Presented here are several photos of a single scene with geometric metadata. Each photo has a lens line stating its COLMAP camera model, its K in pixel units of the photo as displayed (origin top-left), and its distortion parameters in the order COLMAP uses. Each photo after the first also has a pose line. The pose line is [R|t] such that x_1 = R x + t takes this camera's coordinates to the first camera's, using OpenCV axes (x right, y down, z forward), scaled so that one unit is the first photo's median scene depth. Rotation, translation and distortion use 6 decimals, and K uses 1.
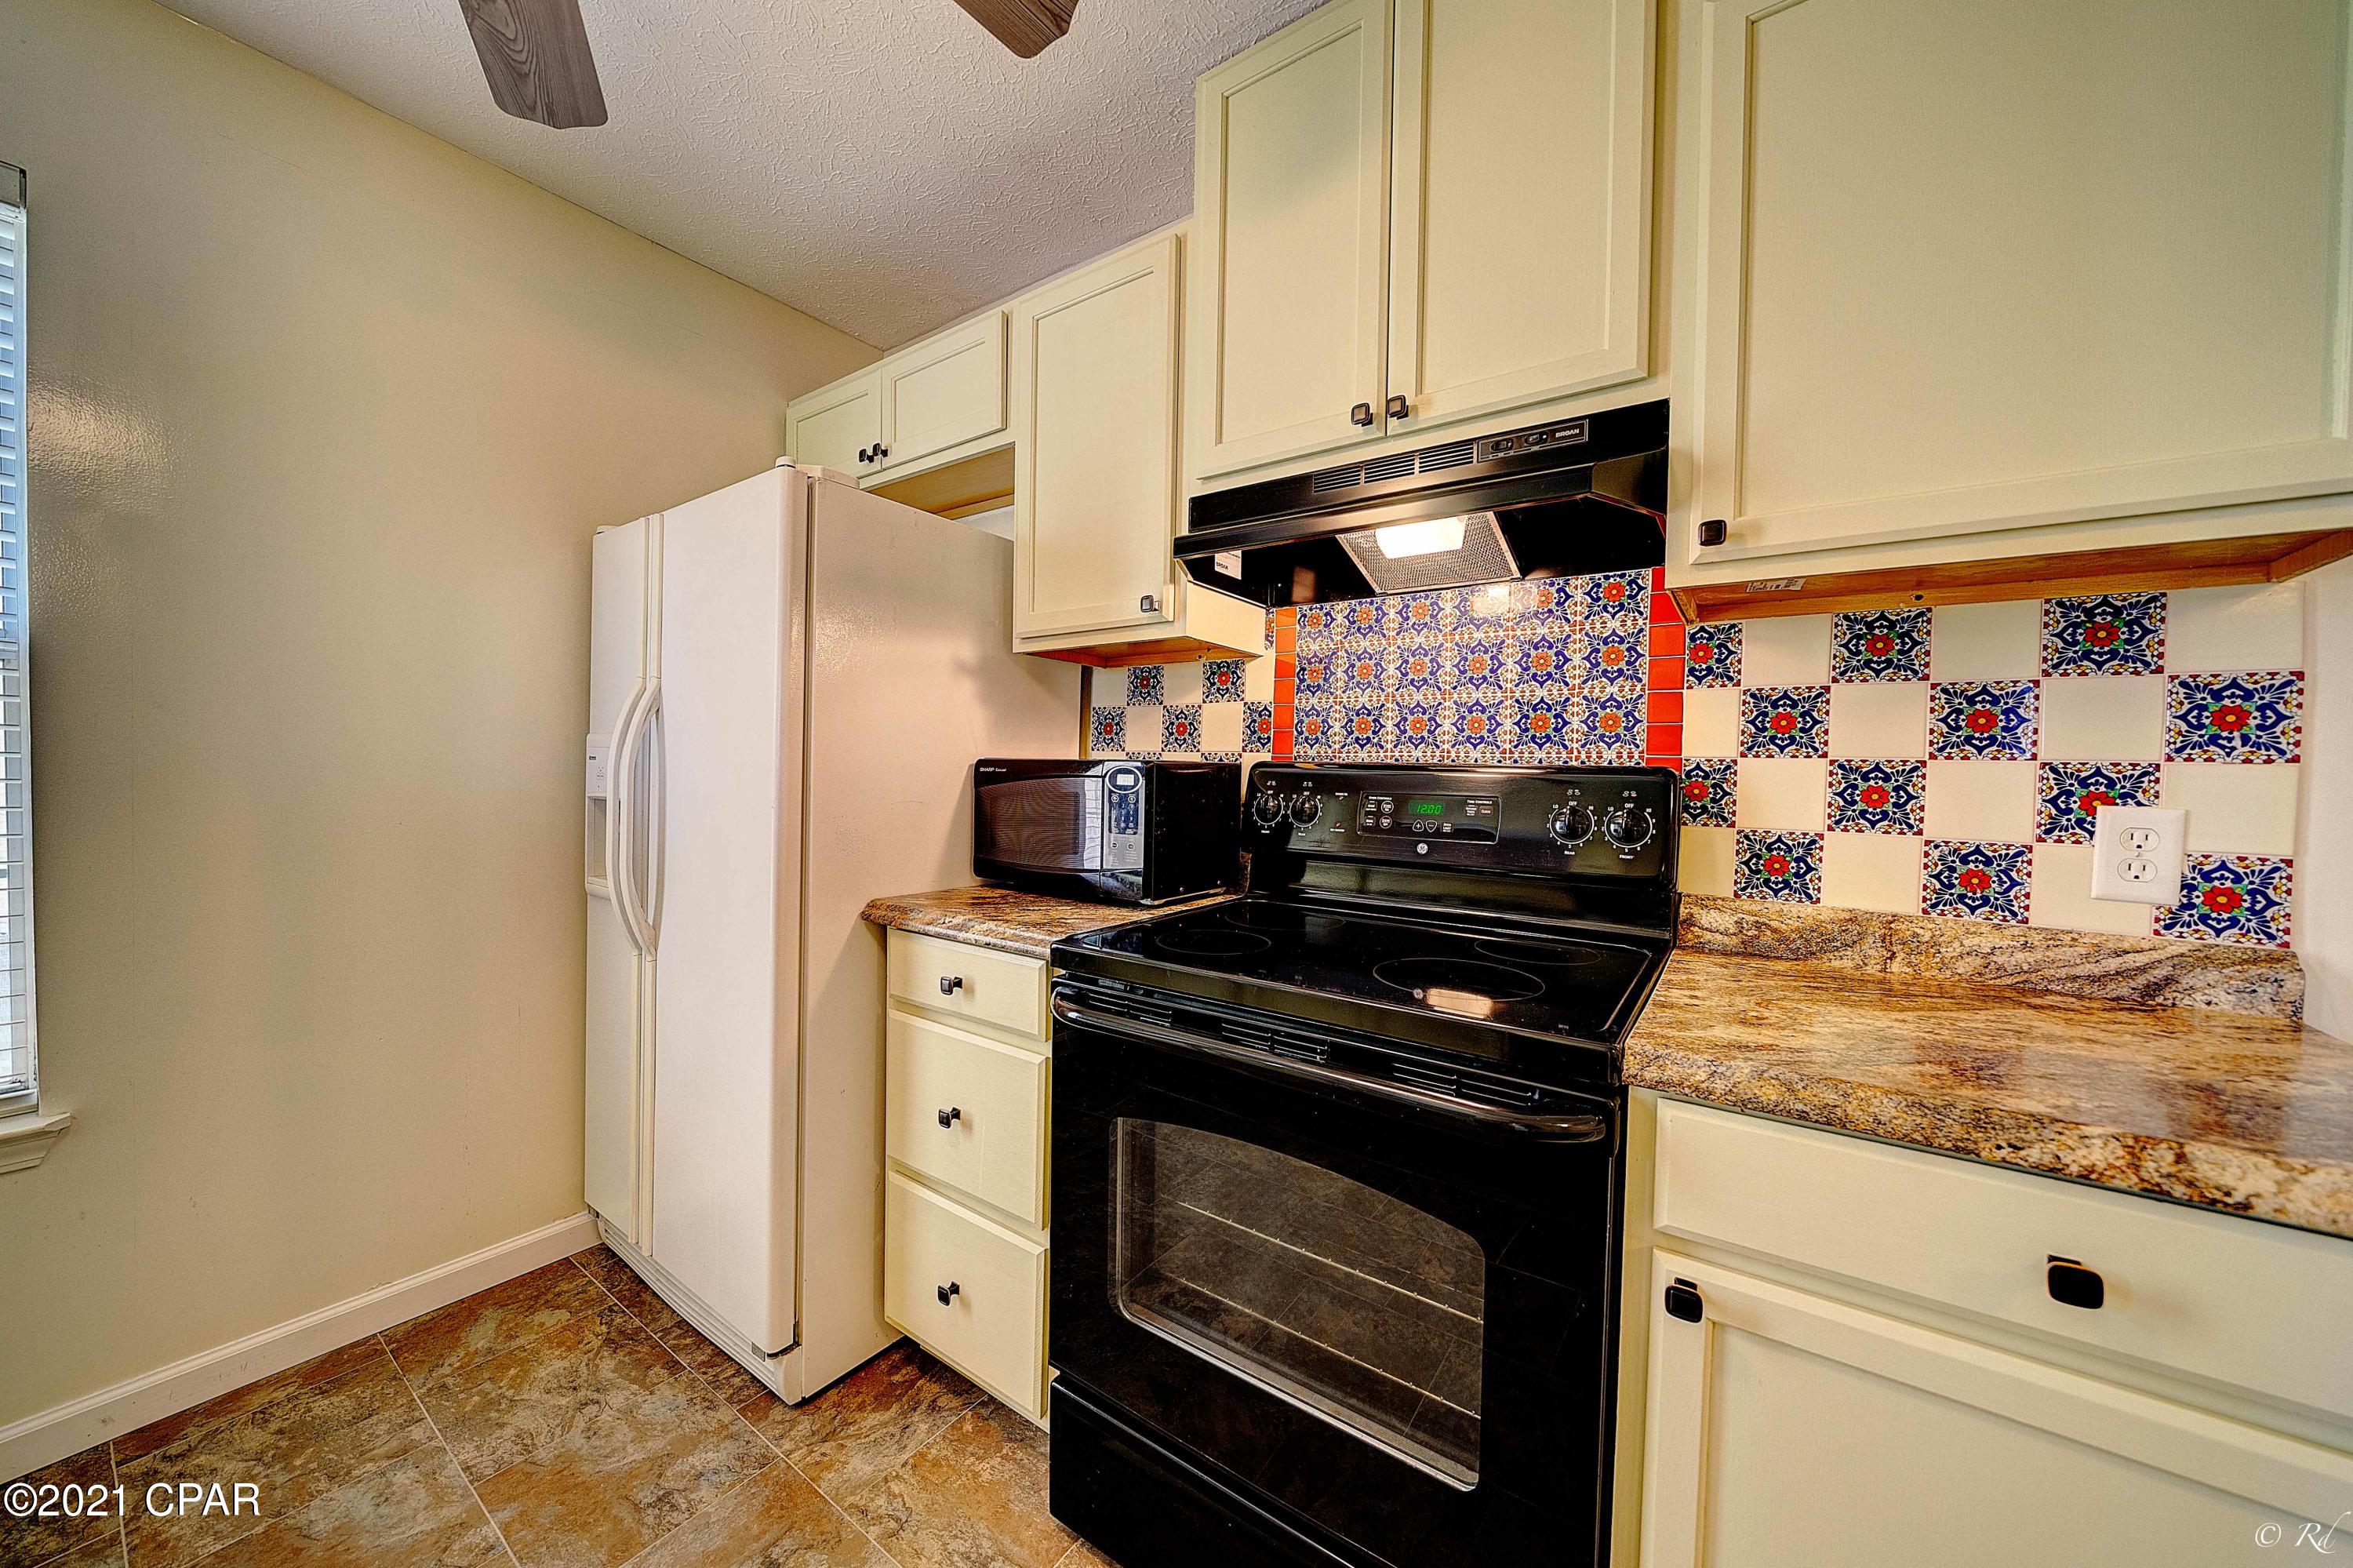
lens RADIAL K [[819.6, 0, 1168.4], [0, 819.6, 785.6], [0, 0, 1]] dist [-0.007544, 0.000007]
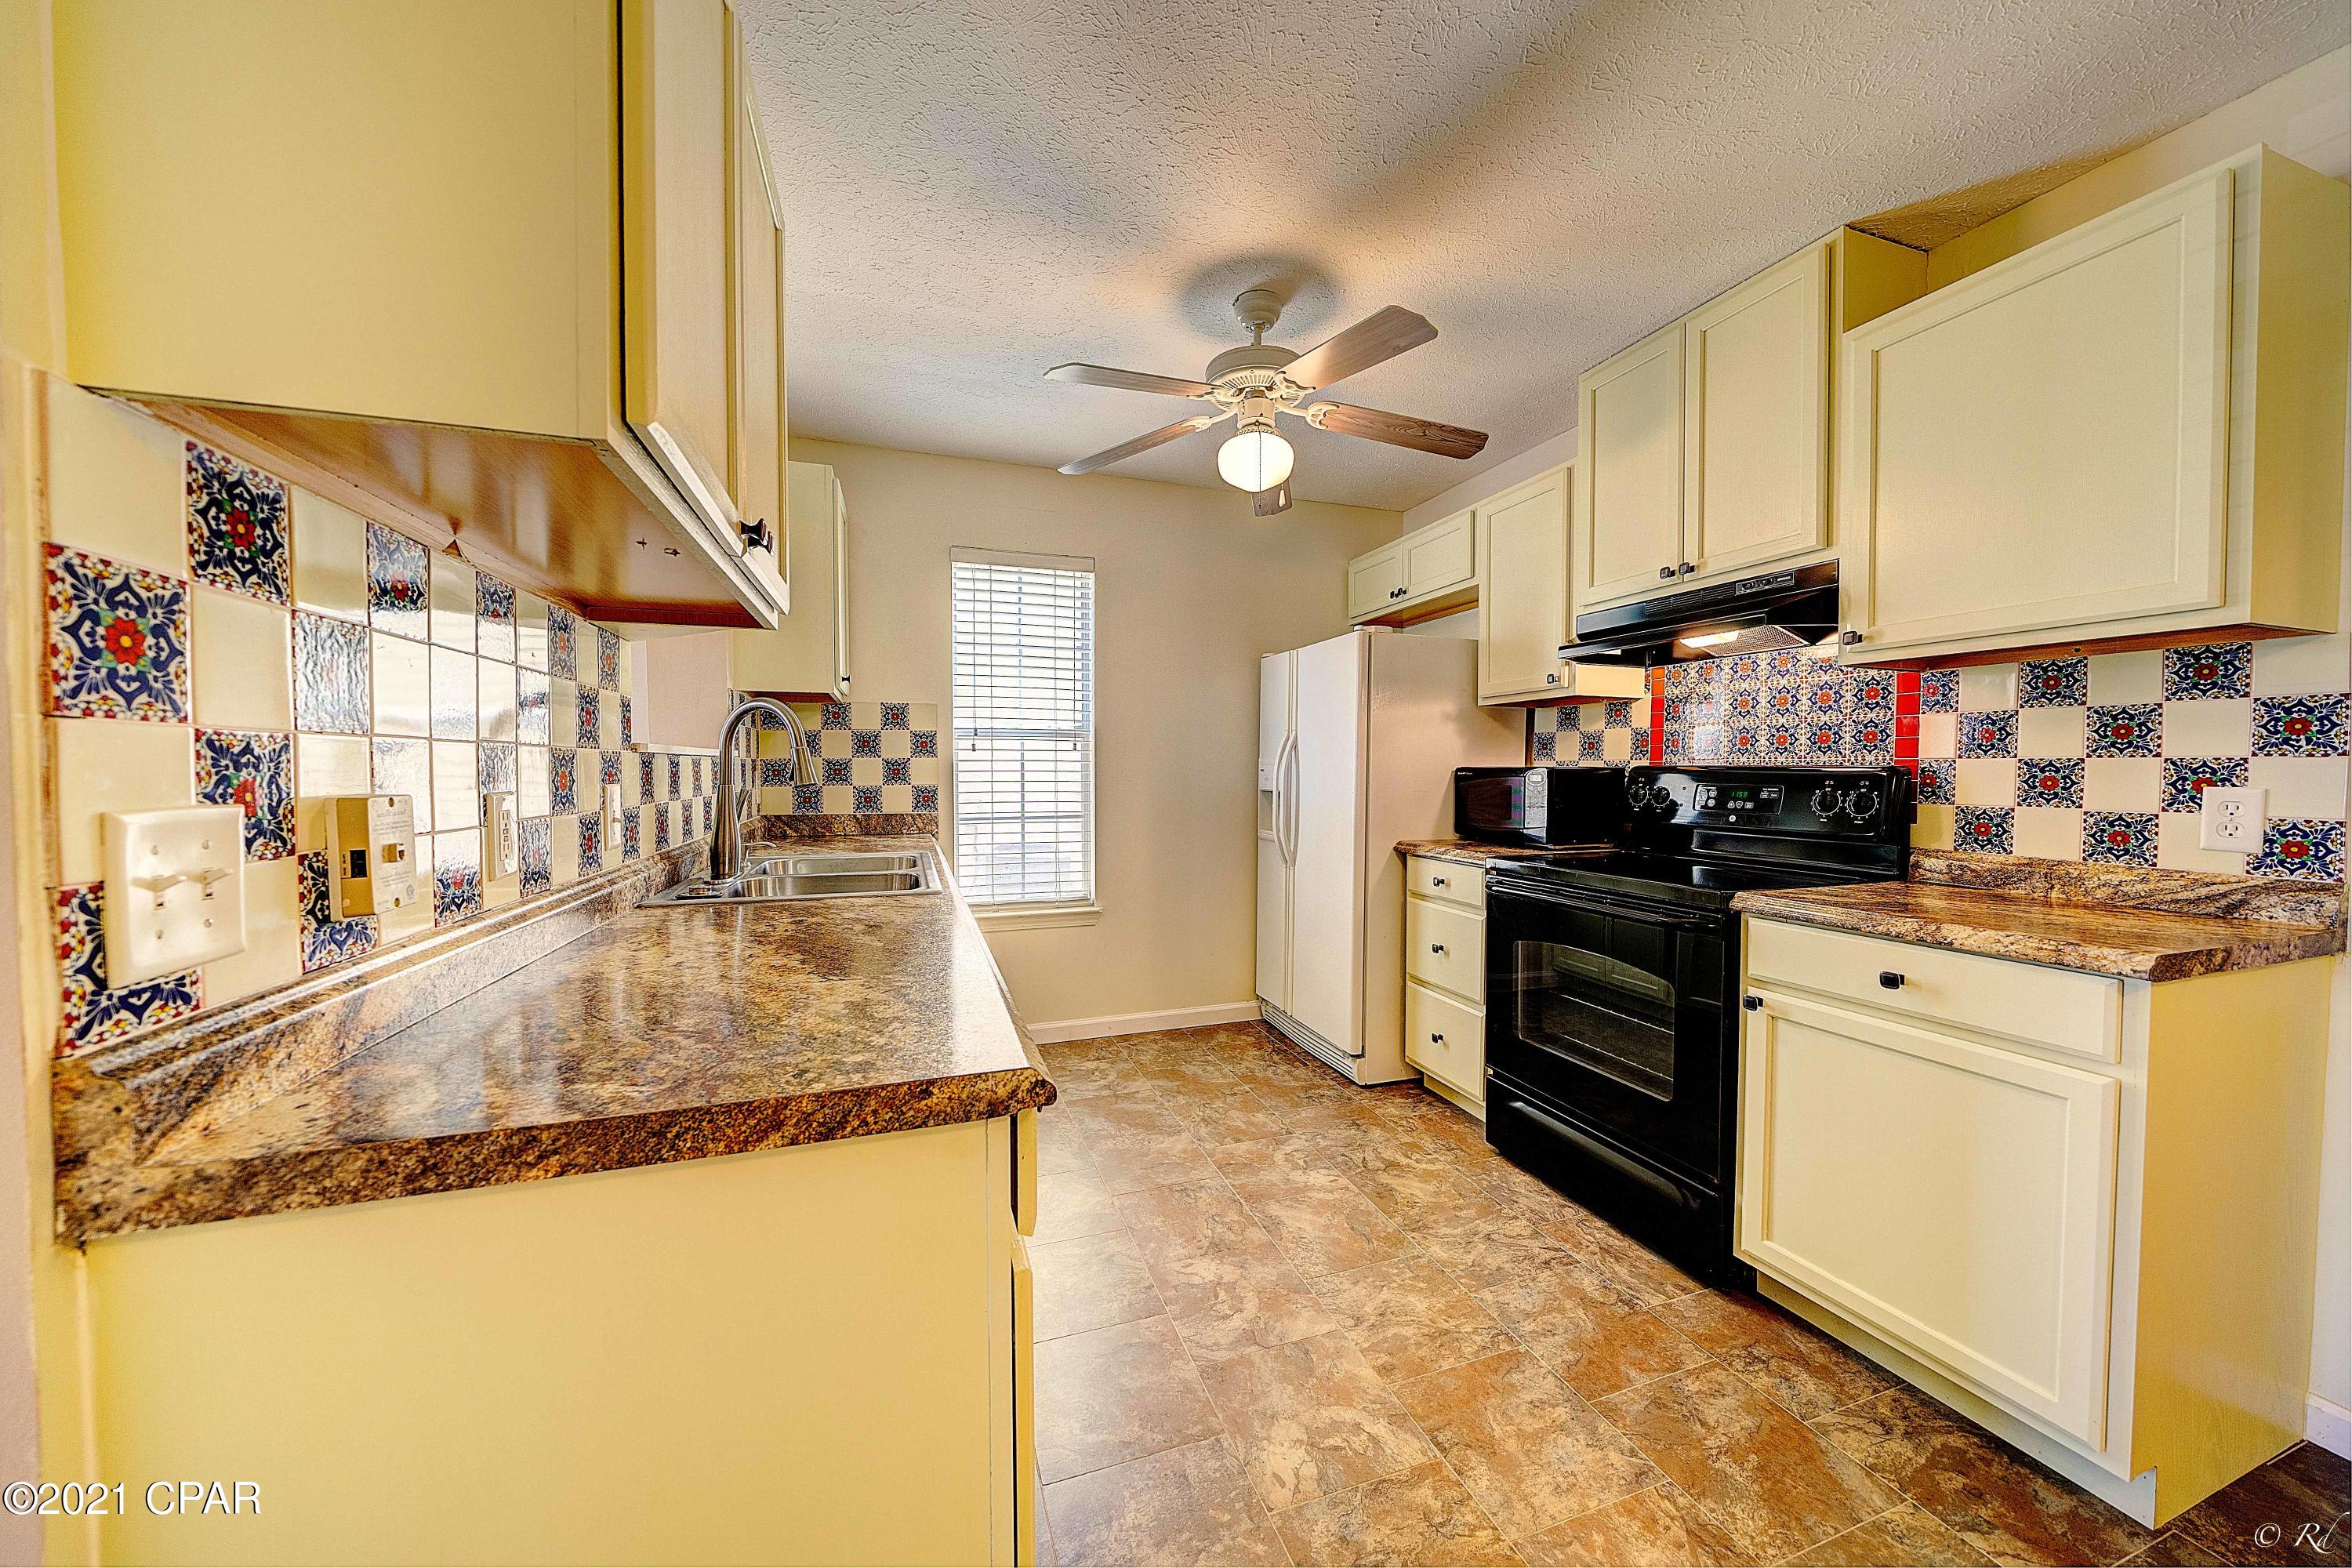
lens RADIAL K [[800.9, 0, 1180.6], [0, 800.9, 787.5], [0, 0, 1]] dist [-0.001749, -0.000159]
pose [[0.821564, -0.003423, -0.570106, 0.367875], [0.000270, 0.999984, -0.005615, 0.028300], [0.570117, 0.004459, 0.821552, -1.066491]]
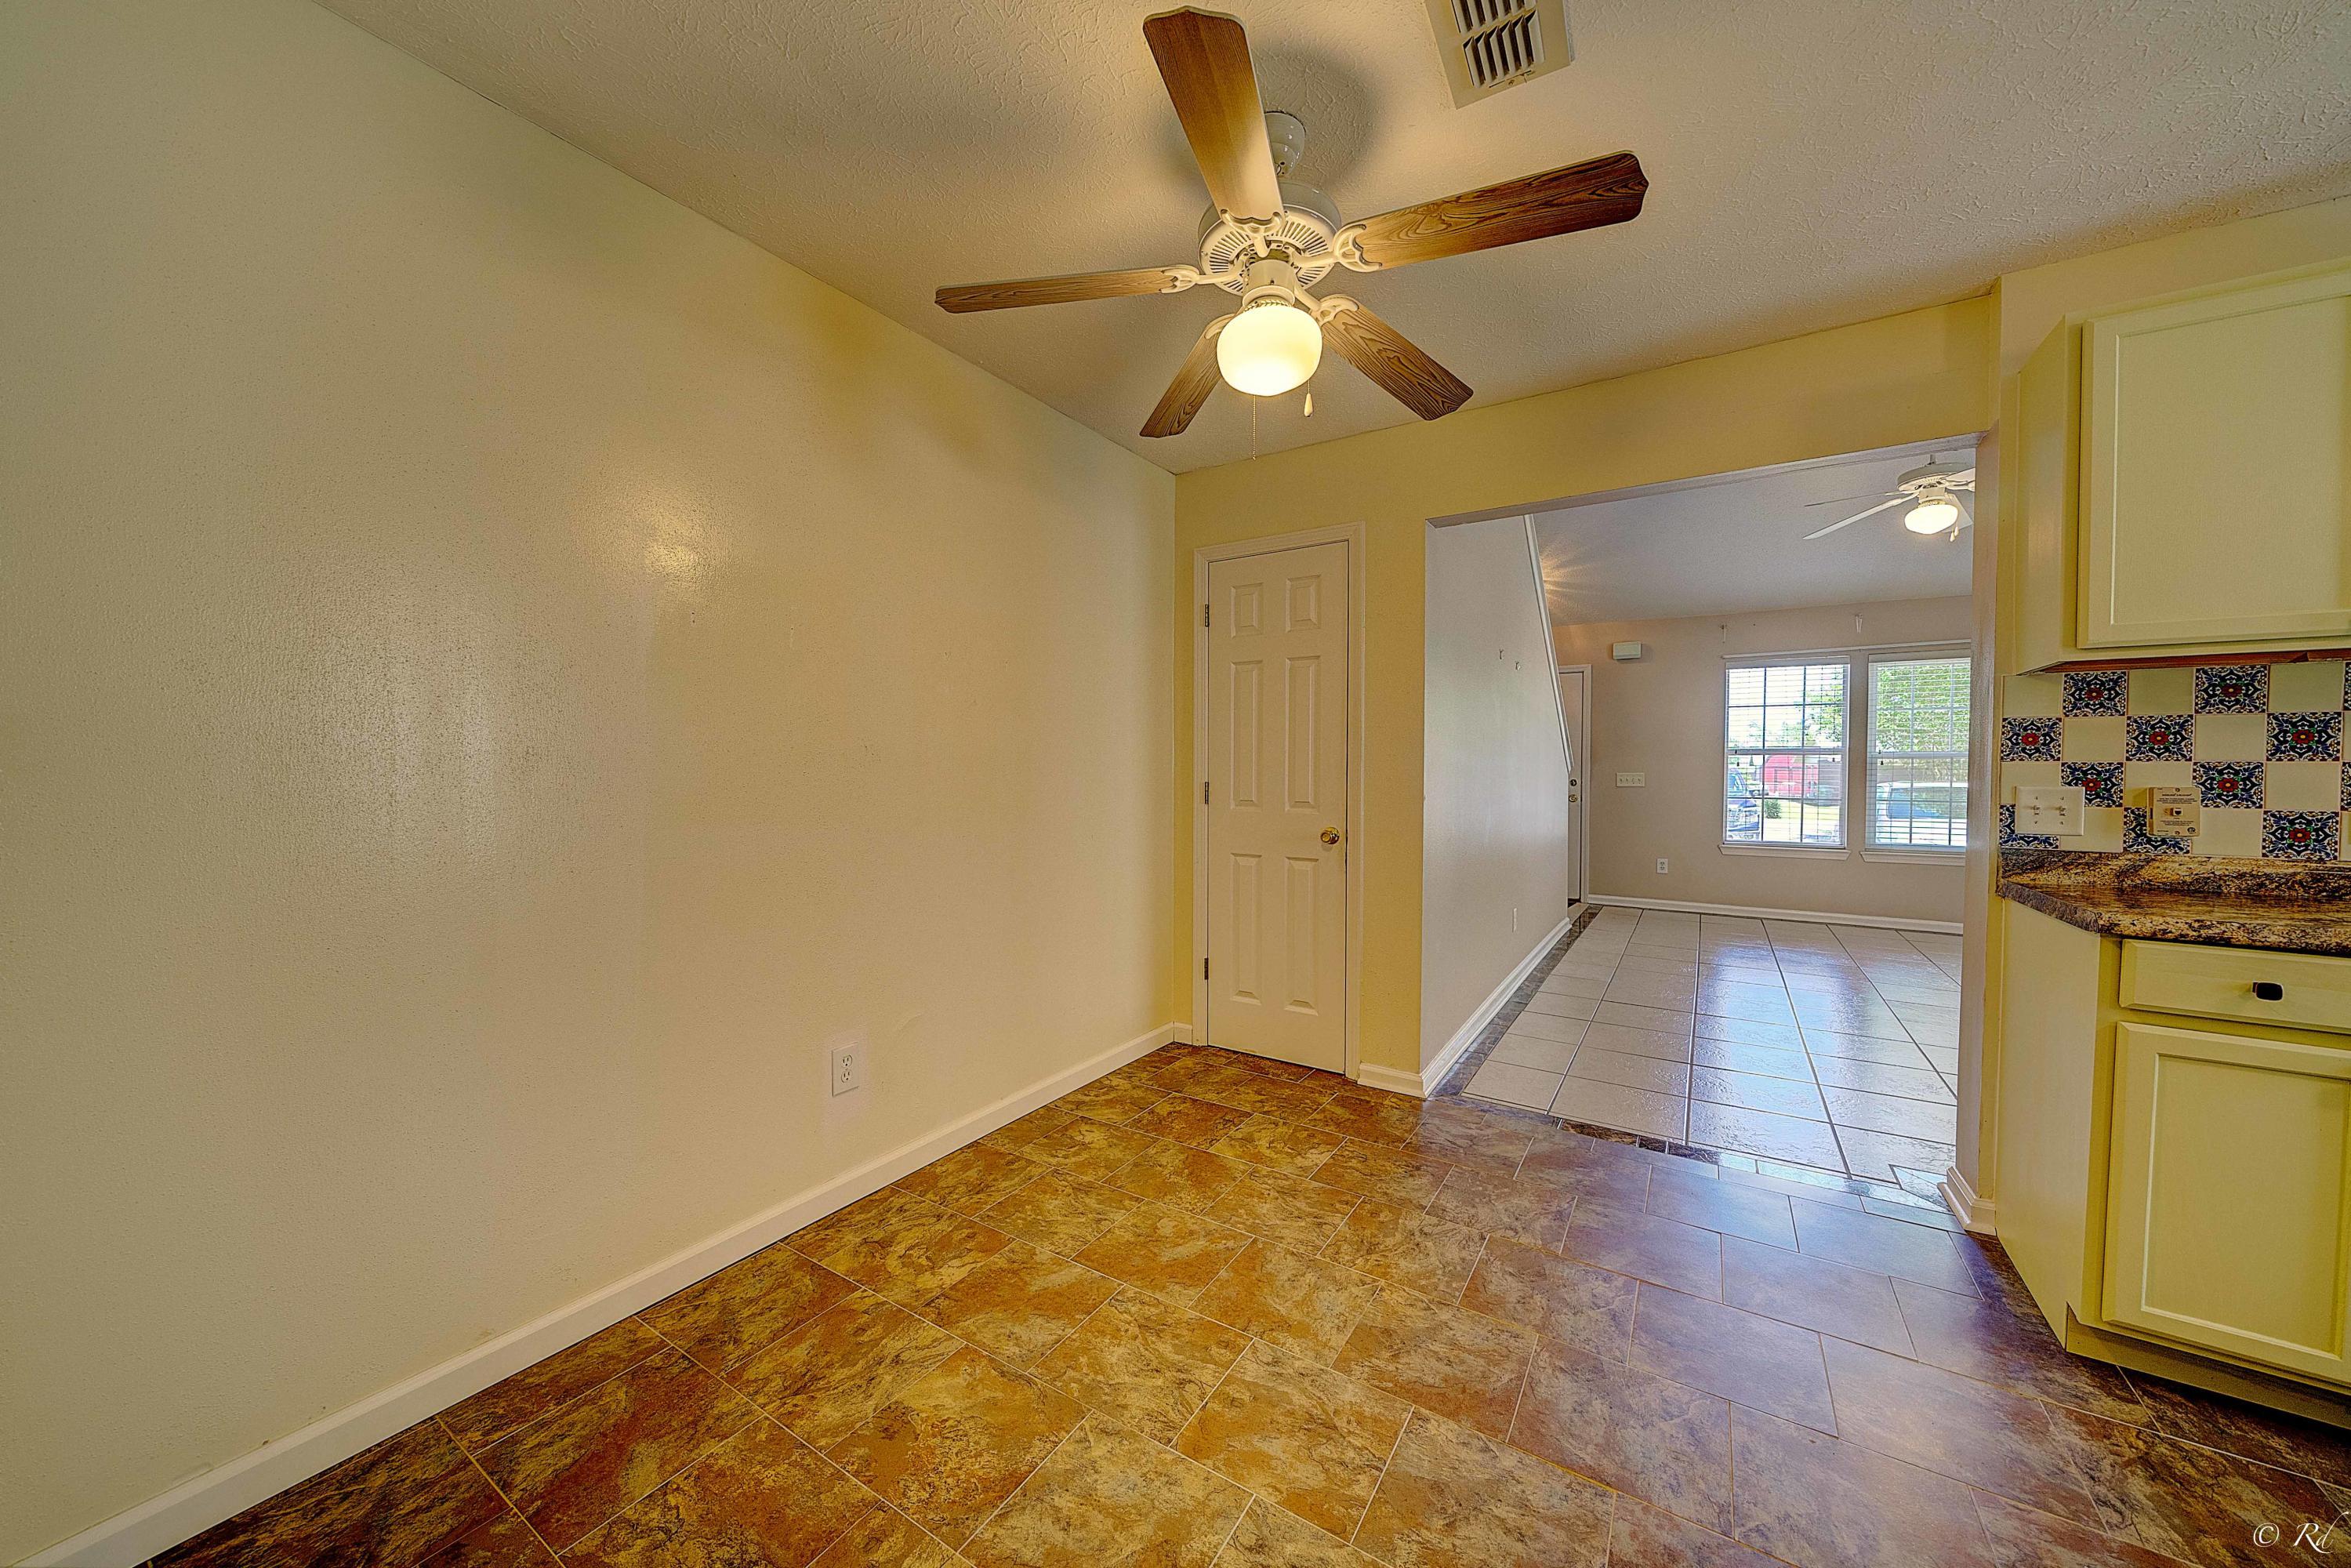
lens RADIAL K [[819.0, 0, 1167.4], [0, 819.0, 785.6], [0, 0, 1]] dist [-0.007544, 0.000007]
pose [[-0.998646, -0.023228, -0.046557, 1.423950], [-0.025410, 0.998579, 0.046834, 0.005119], [0.045403, 0.047954, -0.997817, 0.494140]]
